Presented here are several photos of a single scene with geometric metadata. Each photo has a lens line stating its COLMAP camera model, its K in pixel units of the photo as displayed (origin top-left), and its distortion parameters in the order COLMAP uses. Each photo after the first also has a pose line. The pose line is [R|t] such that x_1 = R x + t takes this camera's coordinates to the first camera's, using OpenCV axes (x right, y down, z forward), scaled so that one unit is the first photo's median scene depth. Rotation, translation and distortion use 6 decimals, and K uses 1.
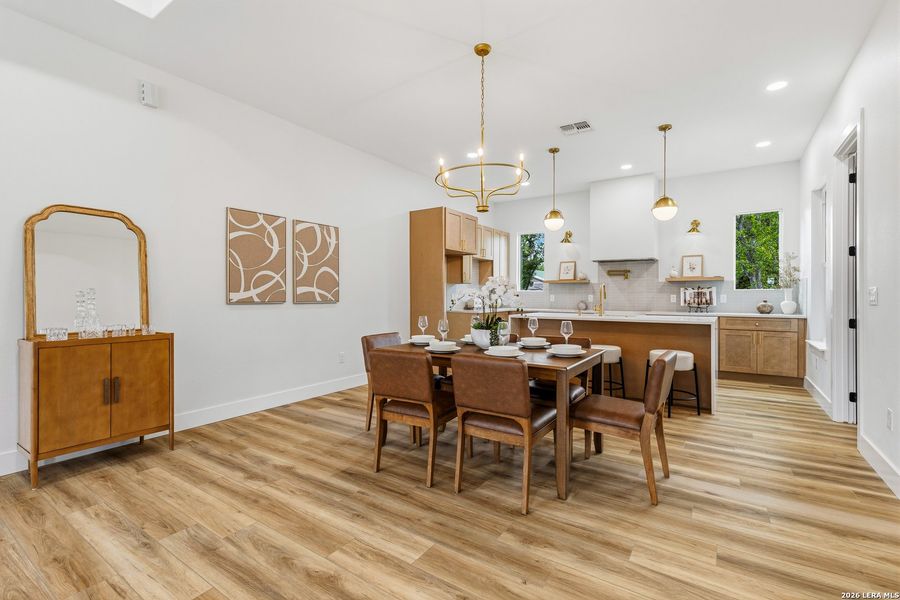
lens RADIAL K [[406.4, 0, 454.0], [0, 406.4, 295.1], [0, 0, 1]] dist [0.014115, -0.001134]
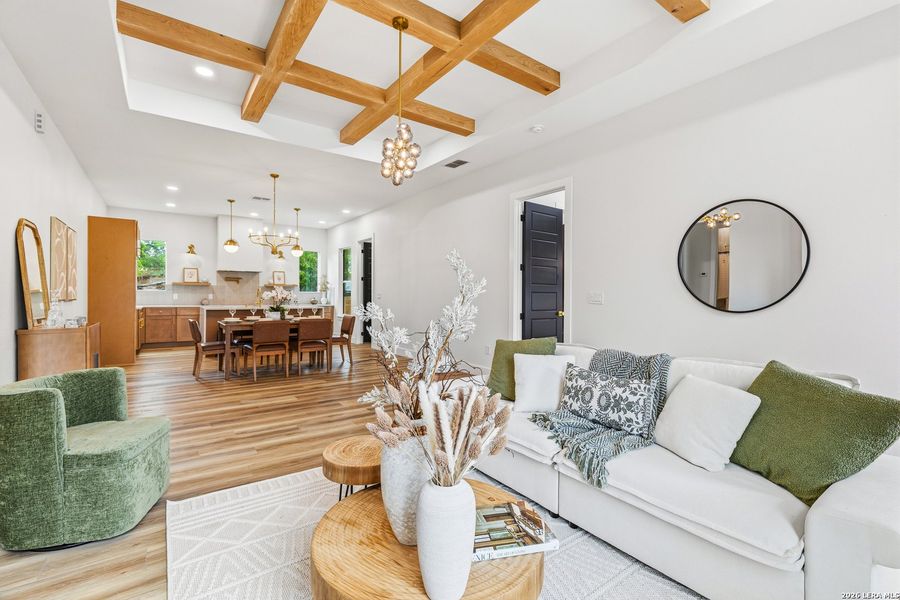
lens RADIAL K [[406.4, 0, 448.5], [0, 406.4, 297.6], [0, 0, 1]] dist [0.014115, -0.001134]
pose [[0.359955, -0.002882, 0.932965, -0.993685], [-0.005950, 0.999968, 0.005385, -0.002150], [-0.932951, -0.007489, 0.359926, -0.358996]]
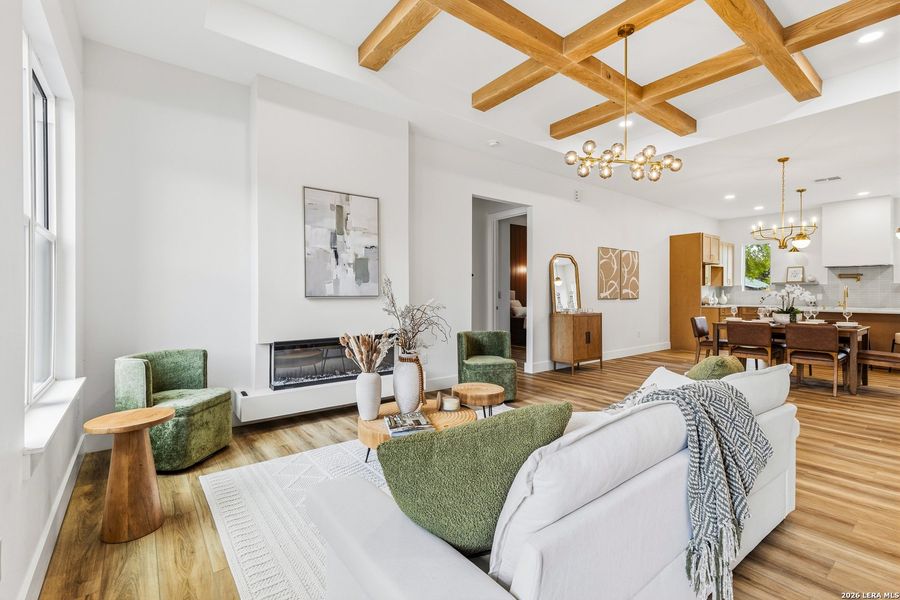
lens RADIAL K [[406.4, 0, 456.5], [0, 406.4, 297.1], [0, 0, 1]] dist [0.014115, -0.001134]
pose [[0.951722, 0.002238, -0.306953, -0.488270], [0.000294, 0.999966, 0.008203, -0.003163], [0.306961, -0.007897, 0.951689, -0.766268]]
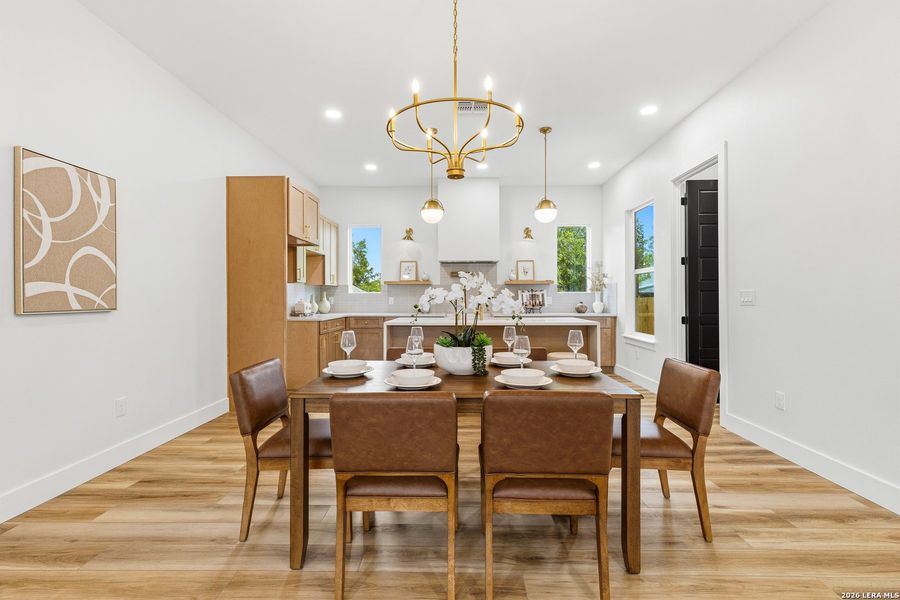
lens RADIAL K [[406.4, 0, 454.2], [0, 406.4, 295.1], [0, 0, 1]] dist [0.014115, -0.001134]
pose [[0.841381, 0.000853, 0.540442, -0.201897], [0.002909, 0.999977, -0.006107, 0.000475], [-0.540435, 0.006711, 0.841359, 0.271247]]
